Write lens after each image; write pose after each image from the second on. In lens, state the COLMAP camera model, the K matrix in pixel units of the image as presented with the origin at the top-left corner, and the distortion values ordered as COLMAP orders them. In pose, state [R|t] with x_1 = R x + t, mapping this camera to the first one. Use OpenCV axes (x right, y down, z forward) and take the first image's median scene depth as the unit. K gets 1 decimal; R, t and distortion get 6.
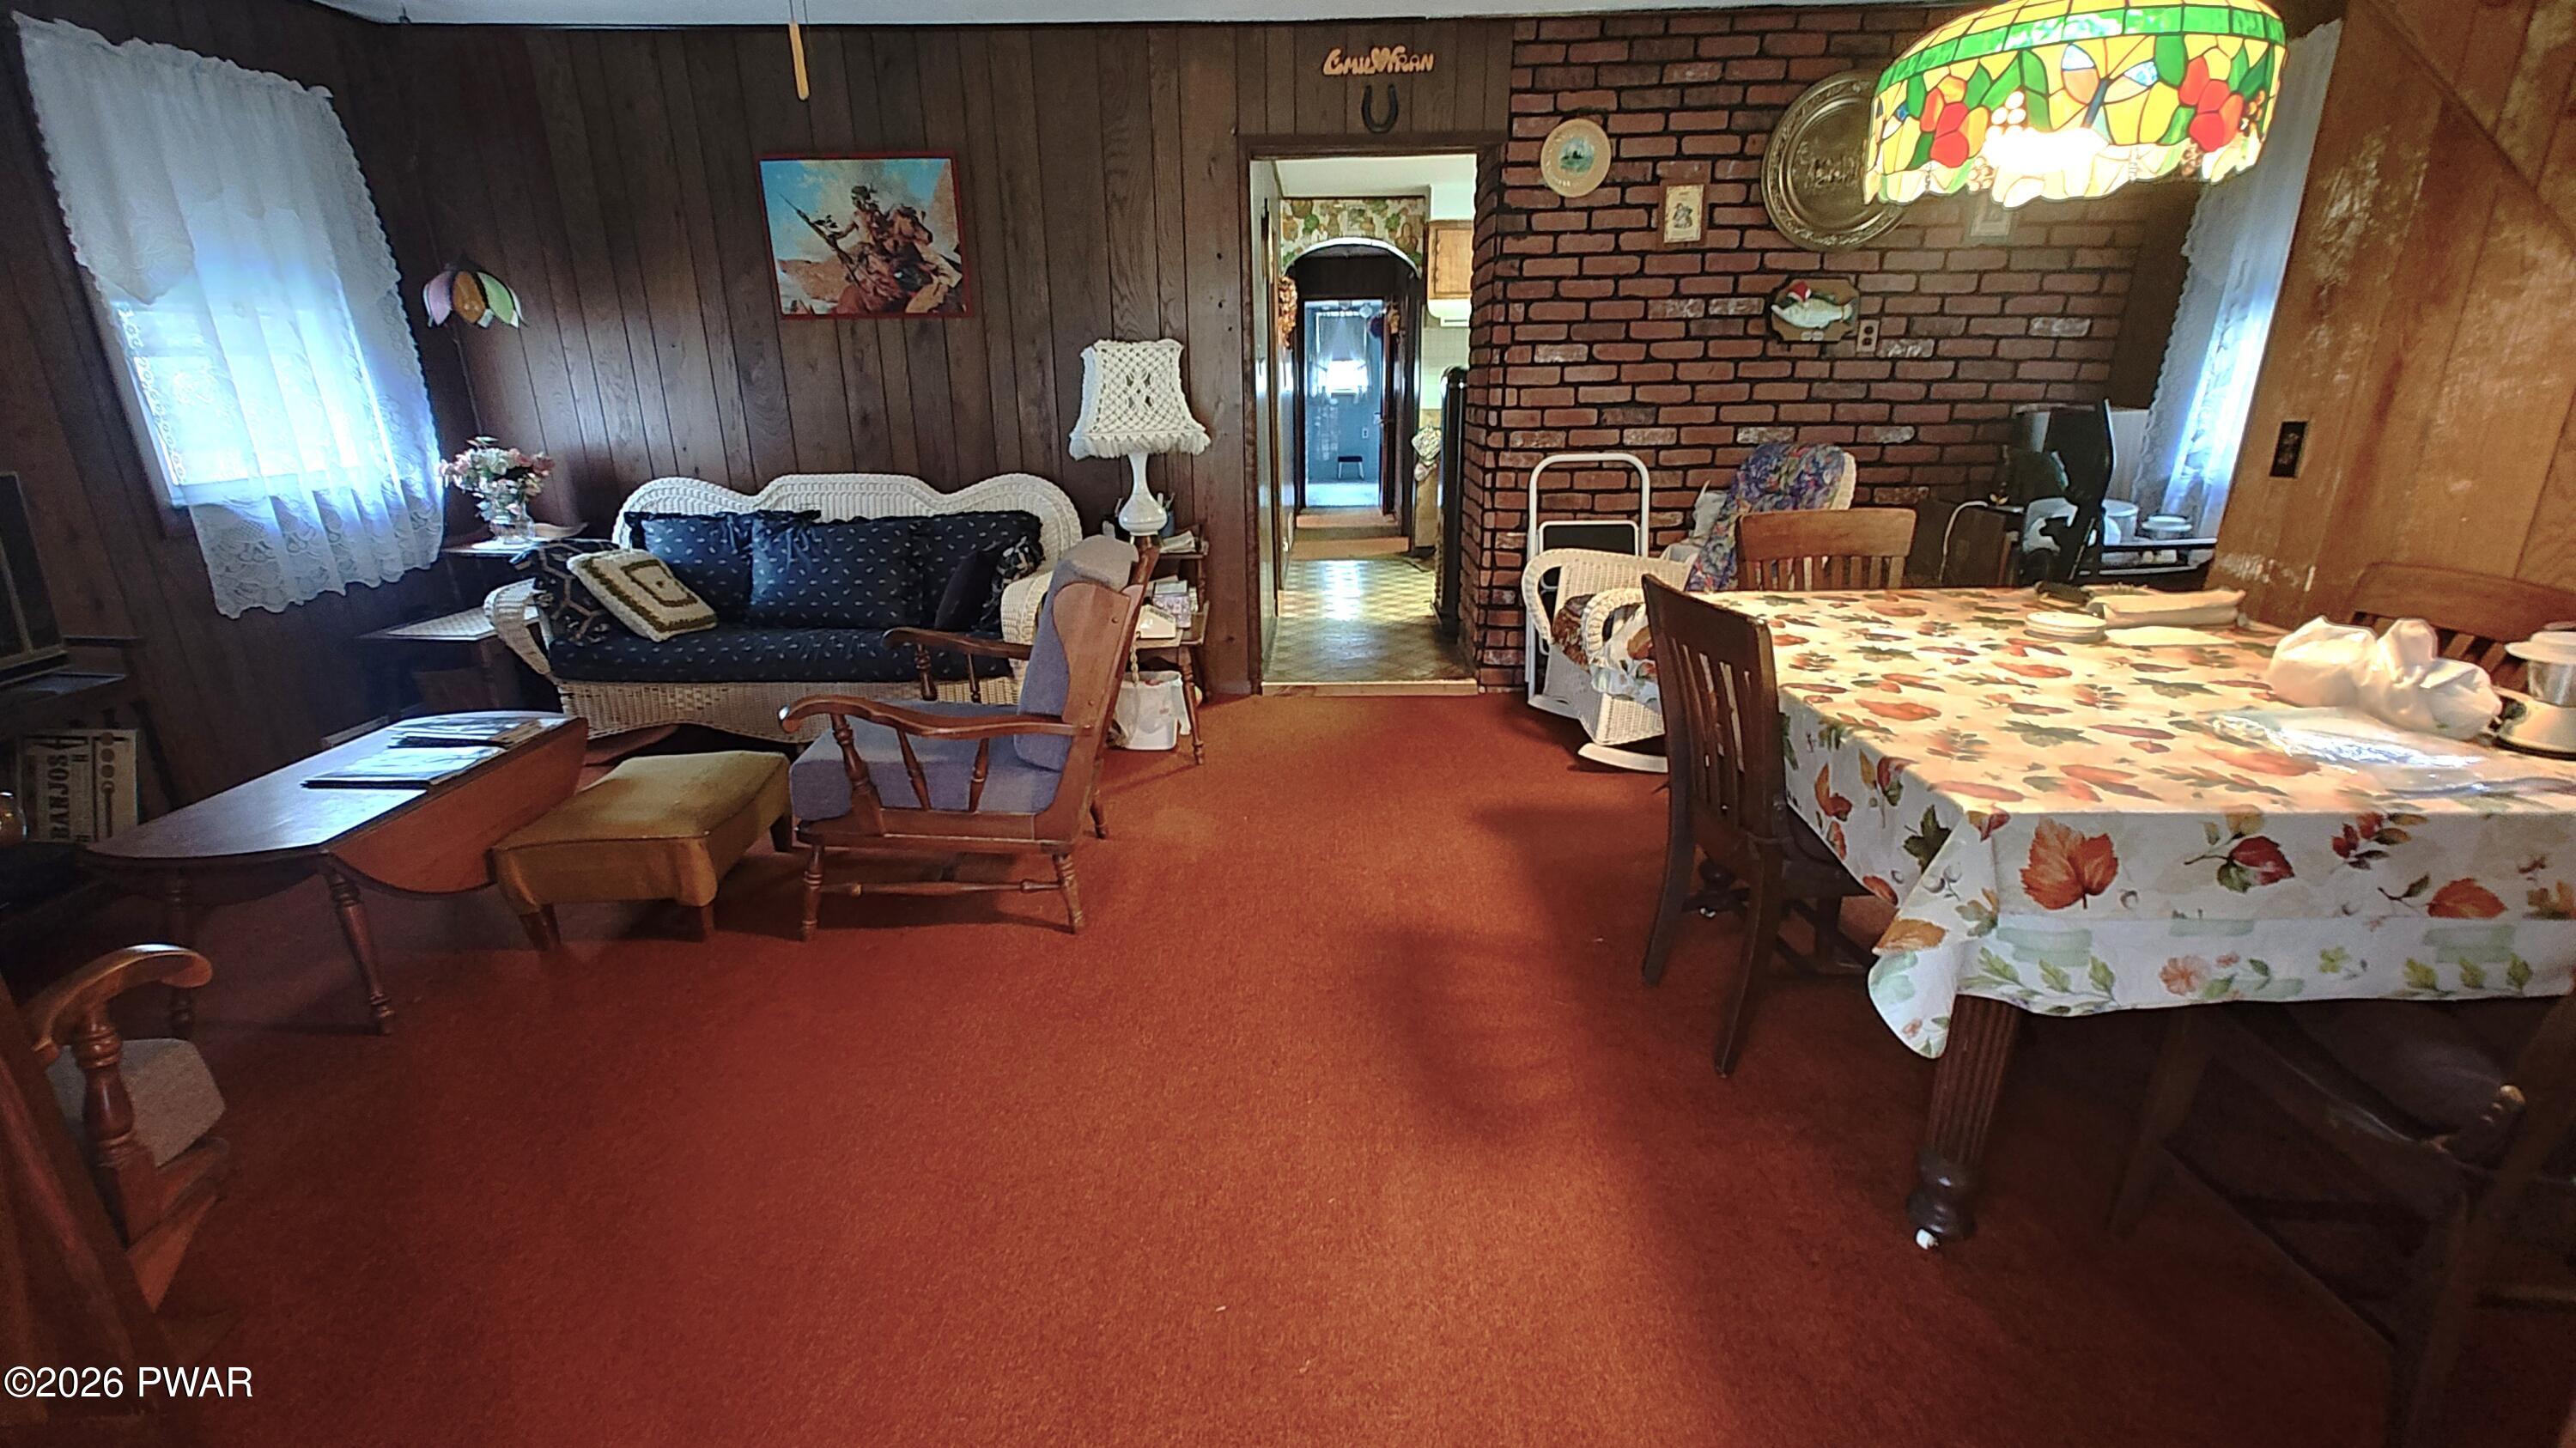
lens RADIAL K [[1054.6, 0, 1288.0], [0, 1054.6, 724.0], [0, 0, 1]] dist [-0.001332, 0.000205]
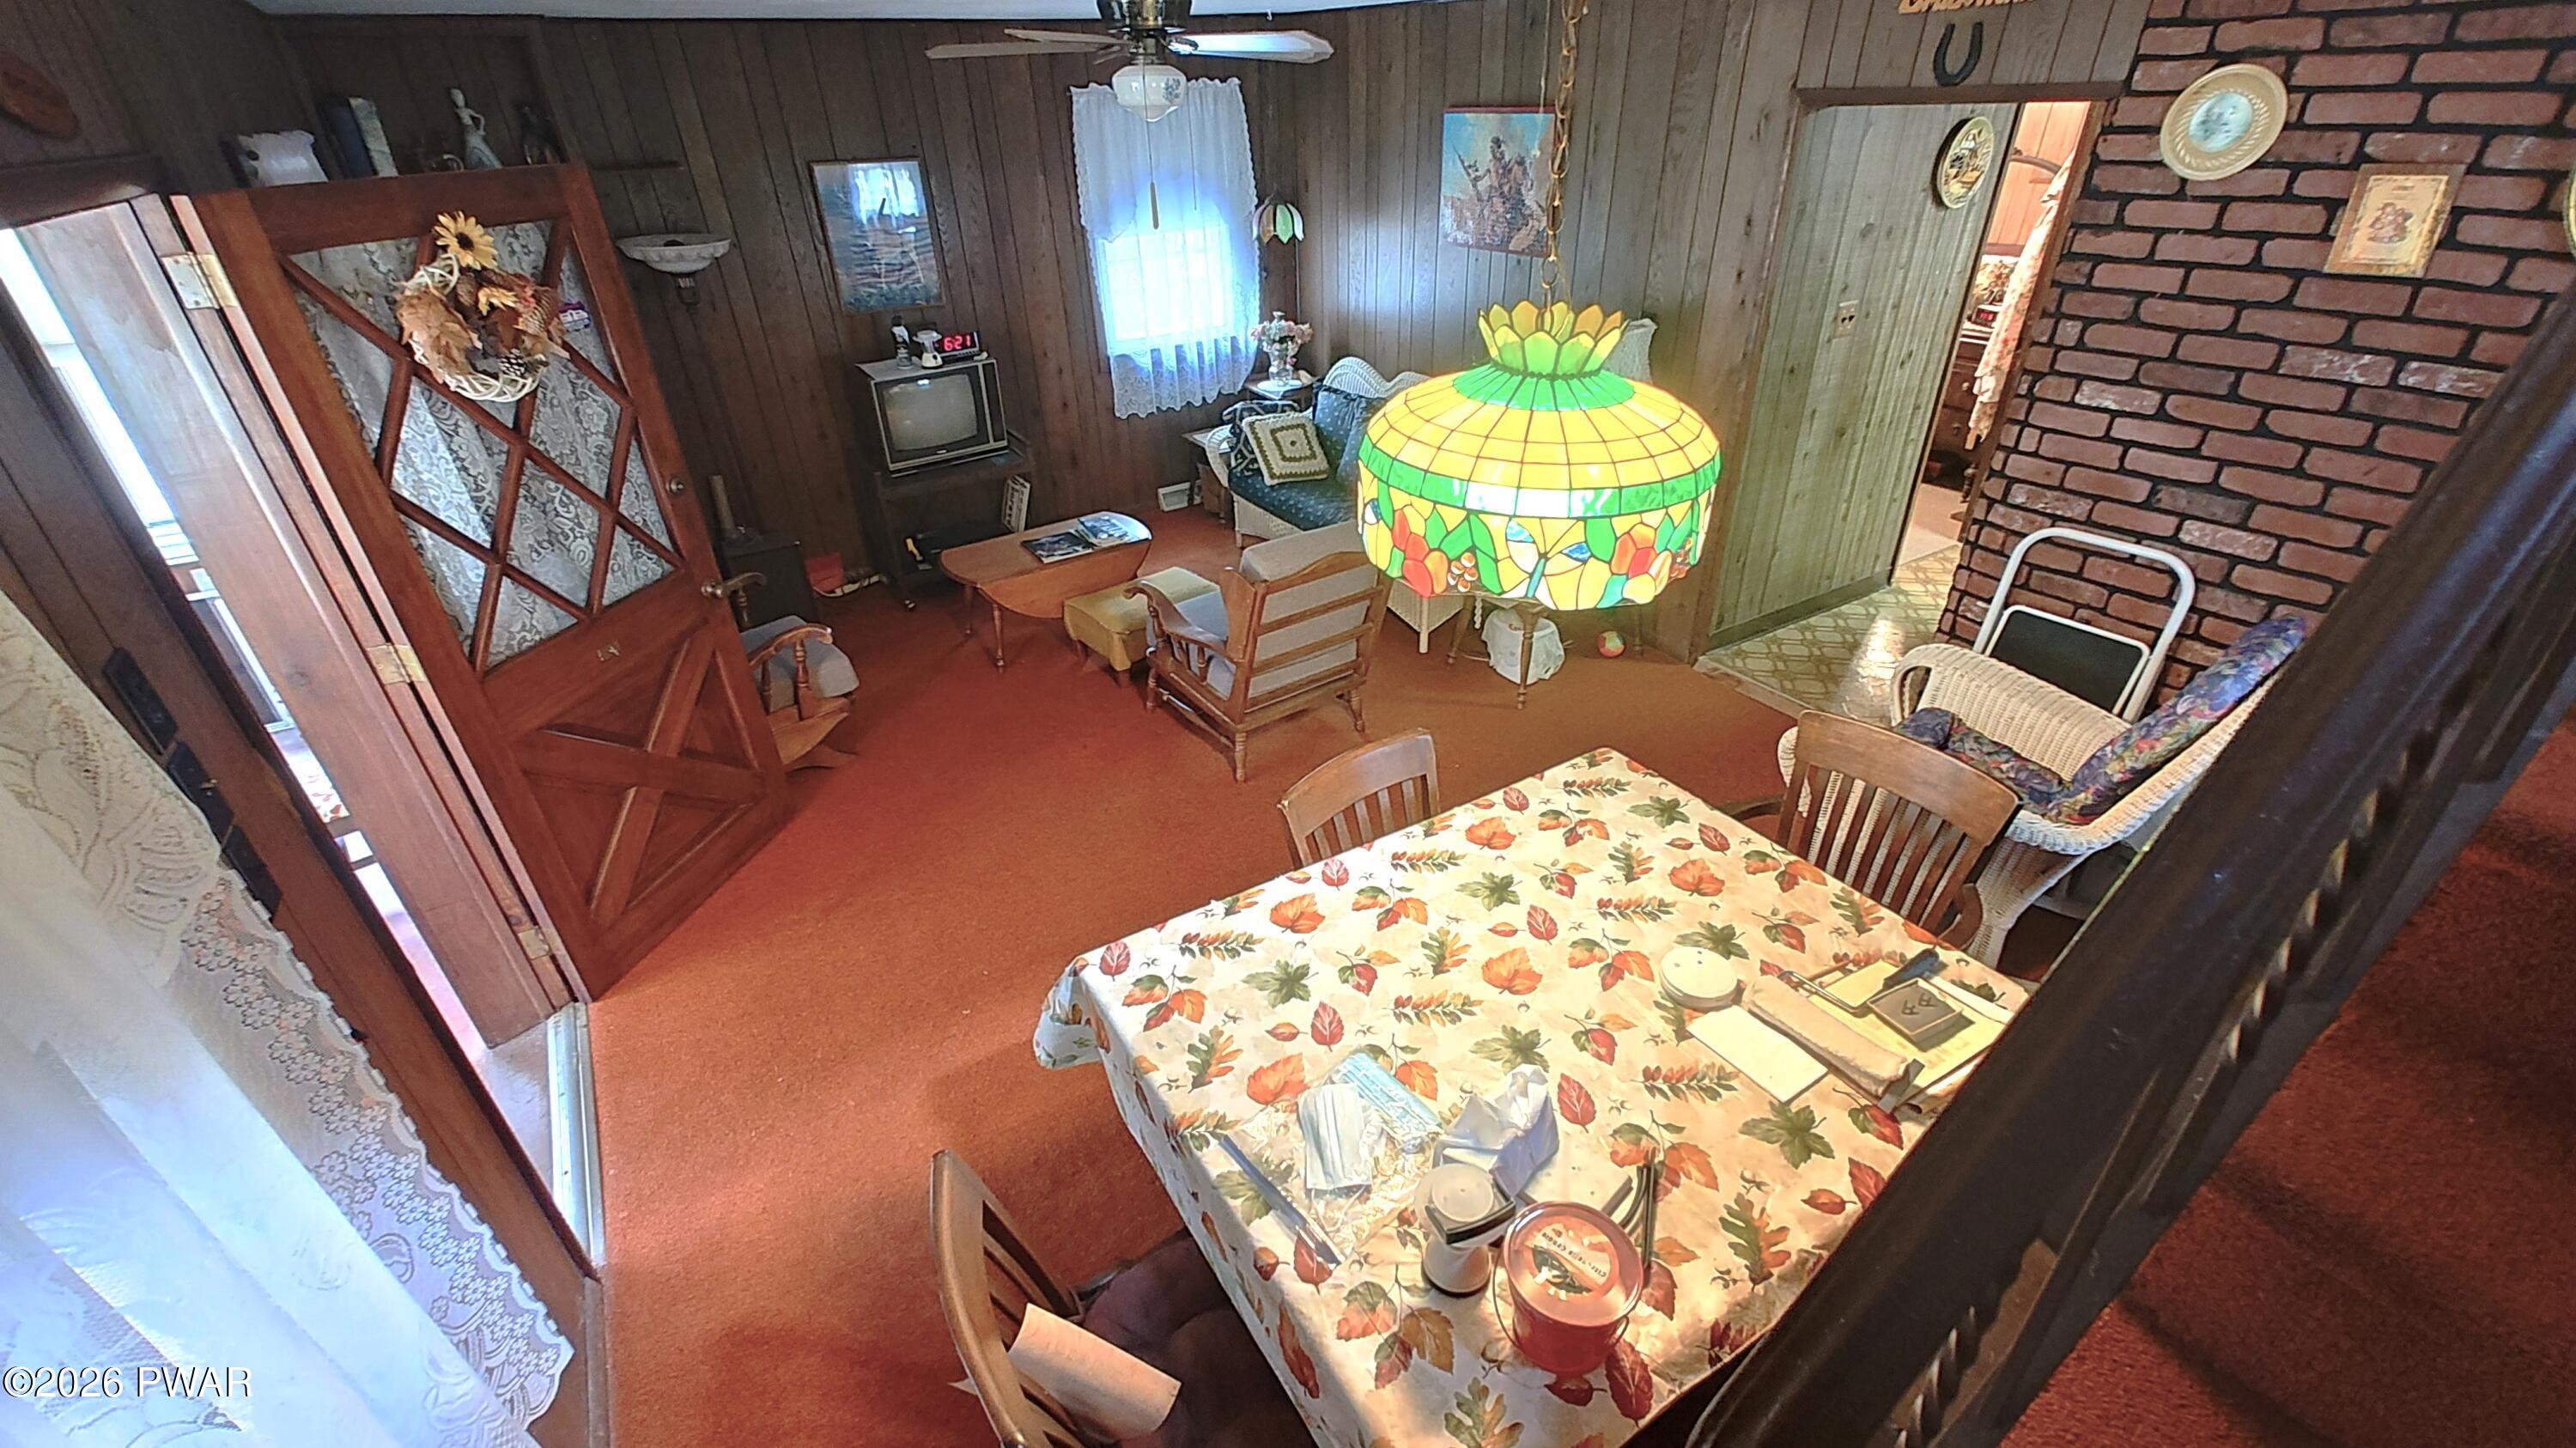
lens RADIAL K [[1046.3, 0, 1288.0], [0, 1046.3, 724.0], [0, 0, 1]] dist [0.018463, -0.011529]
pose [[0.565147, 0.416862, -0.711923, 0.561096], [-0.236998, 0.908609, 0.343892, -0.266105], [0.790215, -0.025625, 0.612293, 0.091653]]
